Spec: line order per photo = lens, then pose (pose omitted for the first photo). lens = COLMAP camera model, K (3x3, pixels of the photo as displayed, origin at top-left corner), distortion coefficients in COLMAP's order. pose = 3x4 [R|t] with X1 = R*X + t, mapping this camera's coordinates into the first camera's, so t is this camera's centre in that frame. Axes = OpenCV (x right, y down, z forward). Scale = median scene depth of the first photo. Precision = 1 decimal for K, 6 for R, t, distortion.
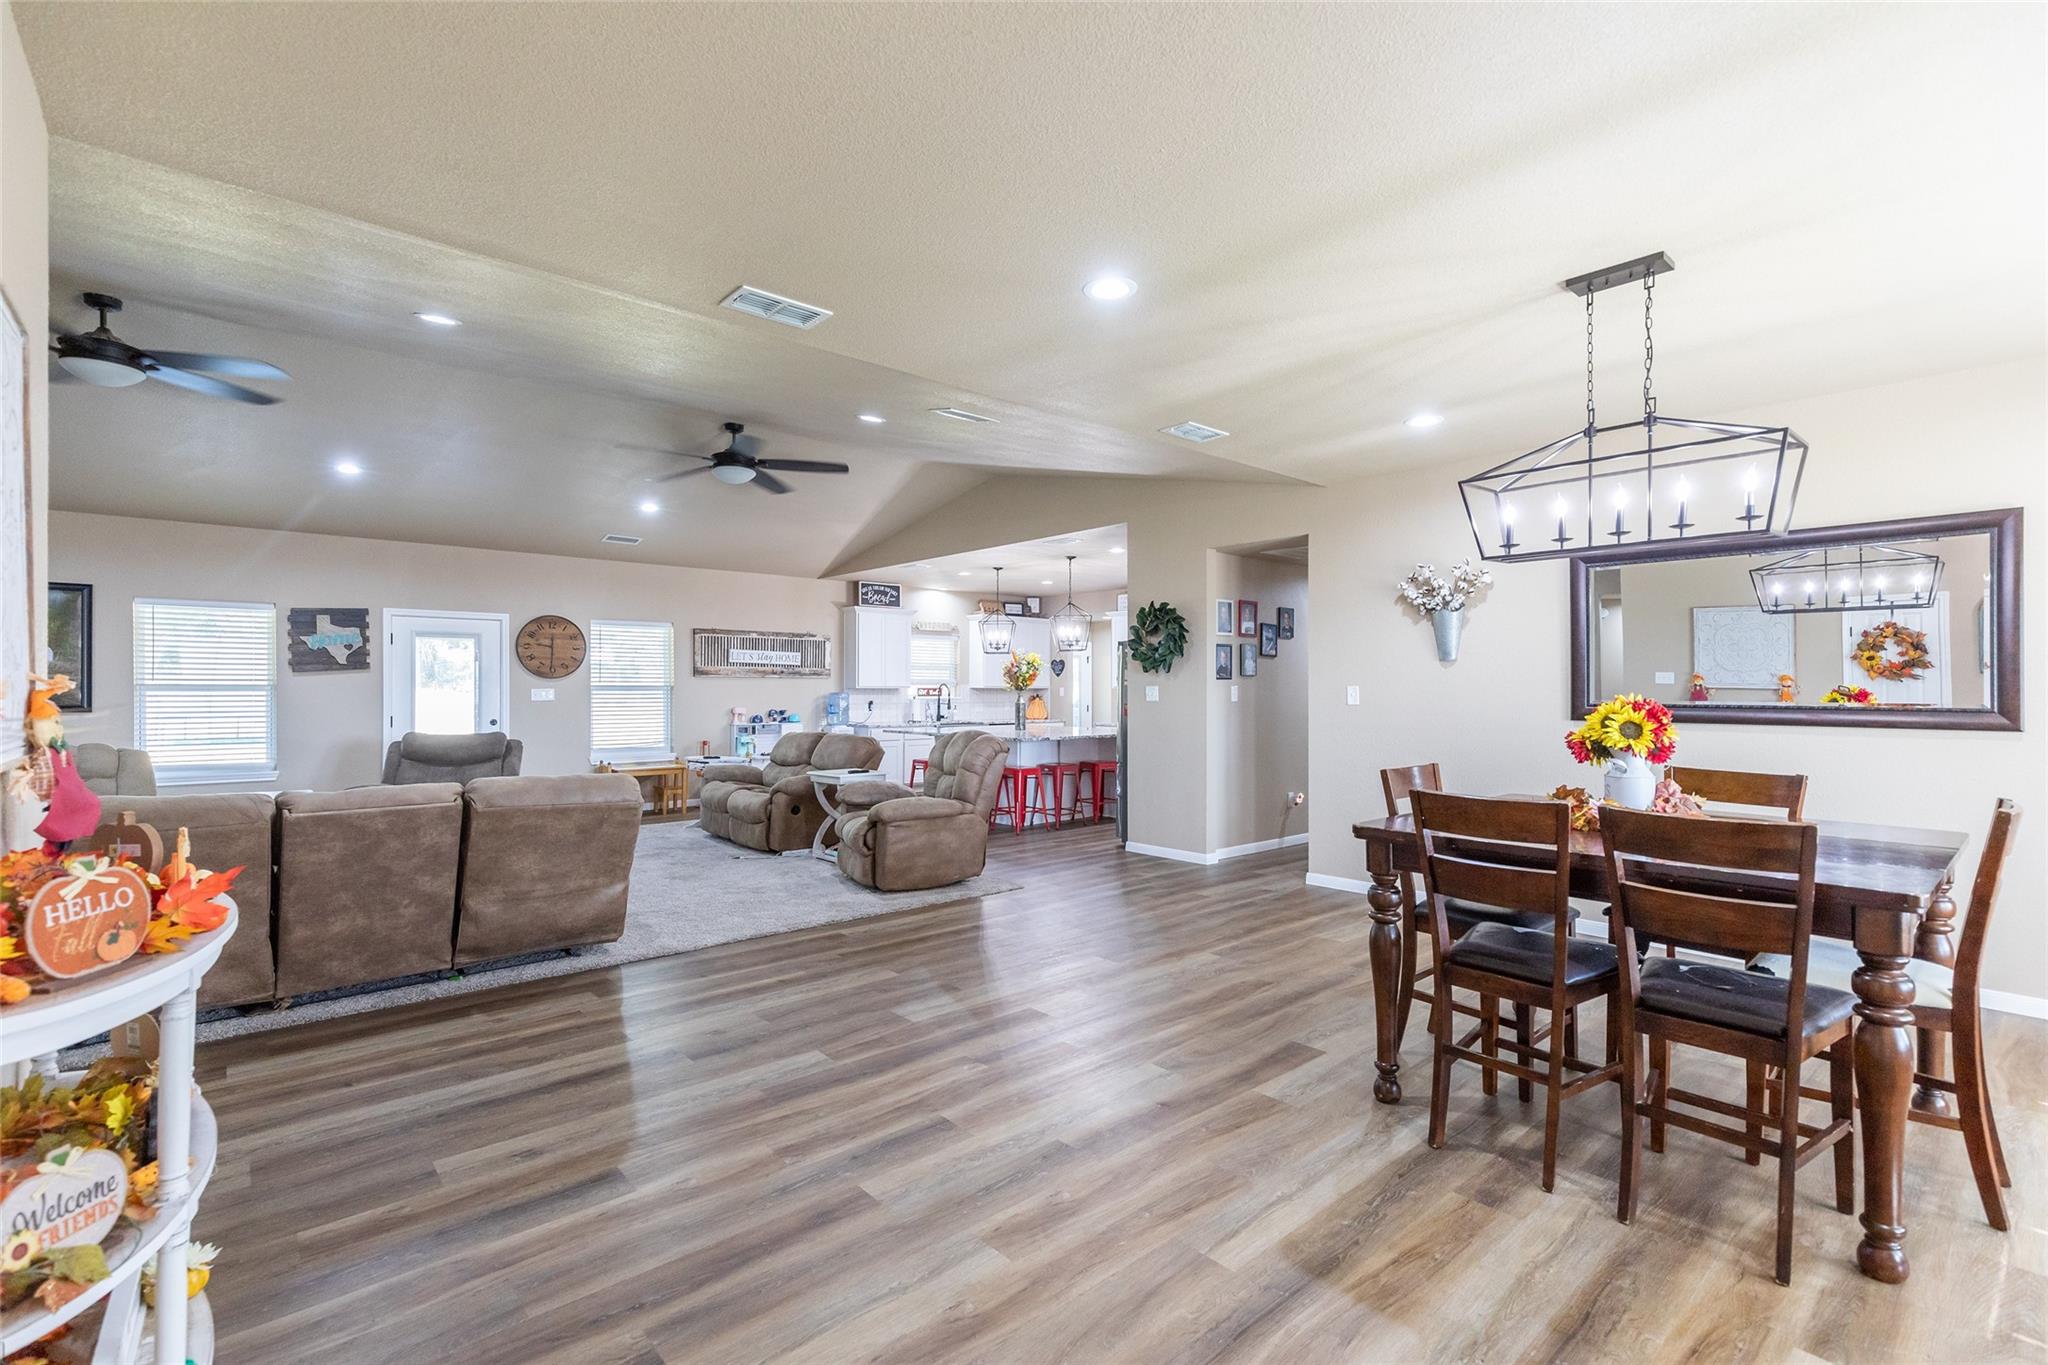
lens RADIAL K [[918.3, 0, 1029.8], [0, 918.3, 686.0], [0, 0, 1]] dist [0.002654, 0.000146]
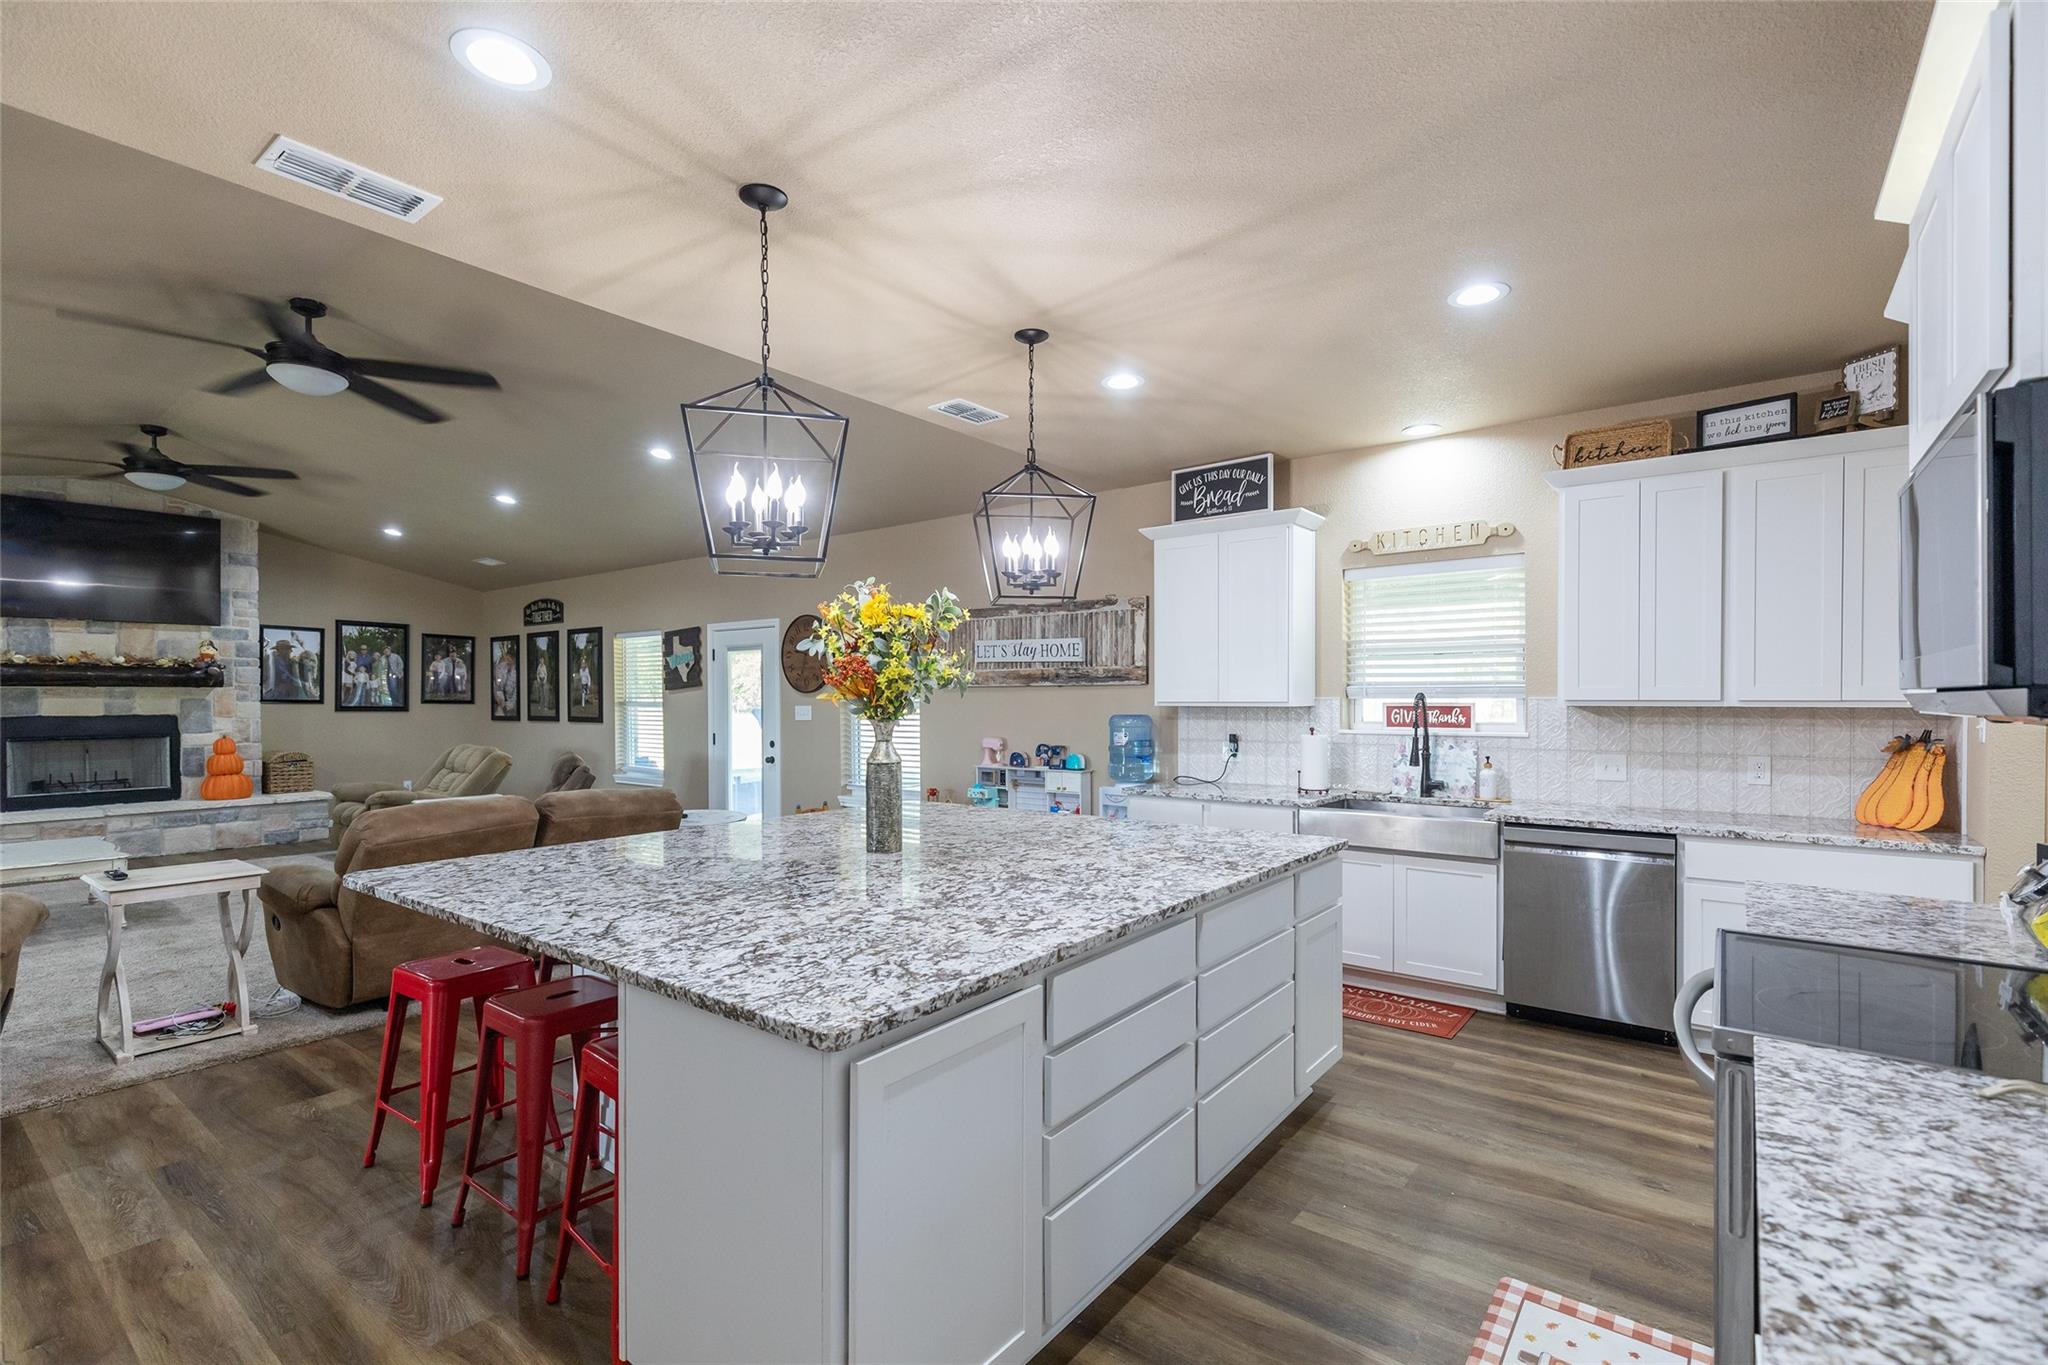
lens RADIAL K [[930.9, 0, 1020.4], [0, 930.9, 704.6], [0, 0, 1]] dist [0.003070, 0.000344]
pose [[0.185137, 0.004939, -0.982700, 0.349904], [0.007128, 0.999954, 0.006368, -0.002128], [0.982687, -0.008183, 0.185094, 1.145828]]
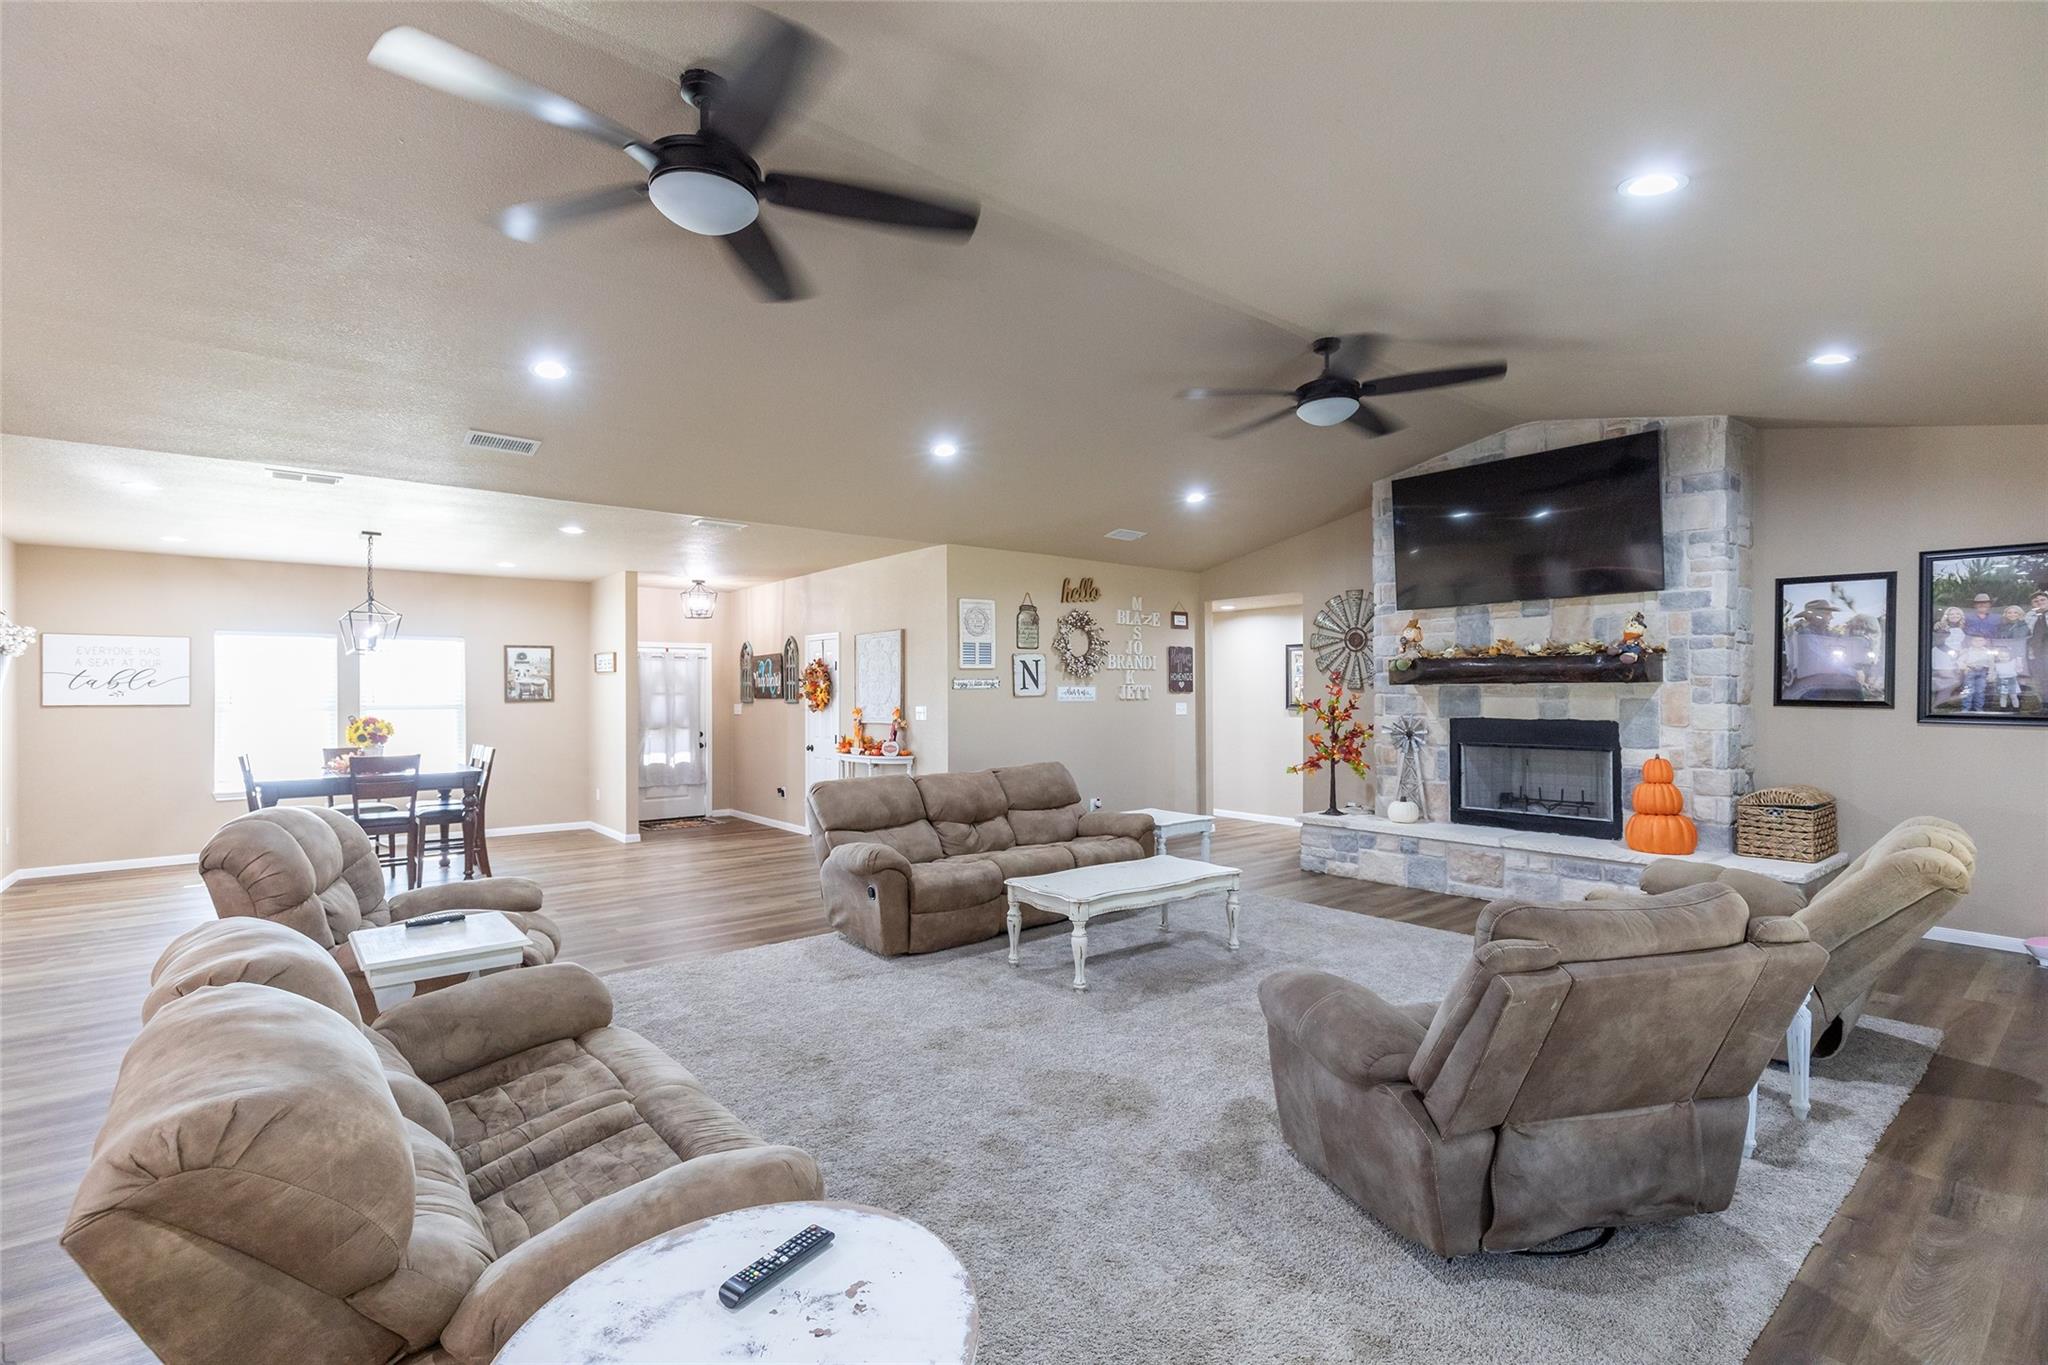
lens RADIAL K [[927.7, 0, 1031.5], [0, 927.7, 689.1], [0, 0, 1]] dist [0.006595, -0.000645]
pose [[-0.999223, 0.001654, 0.039374, -0.406536], [0.001338, 0.999967, -0.008040, -0.010918], [-0.039386, -0.007981, -0.999192, 1.171349]]
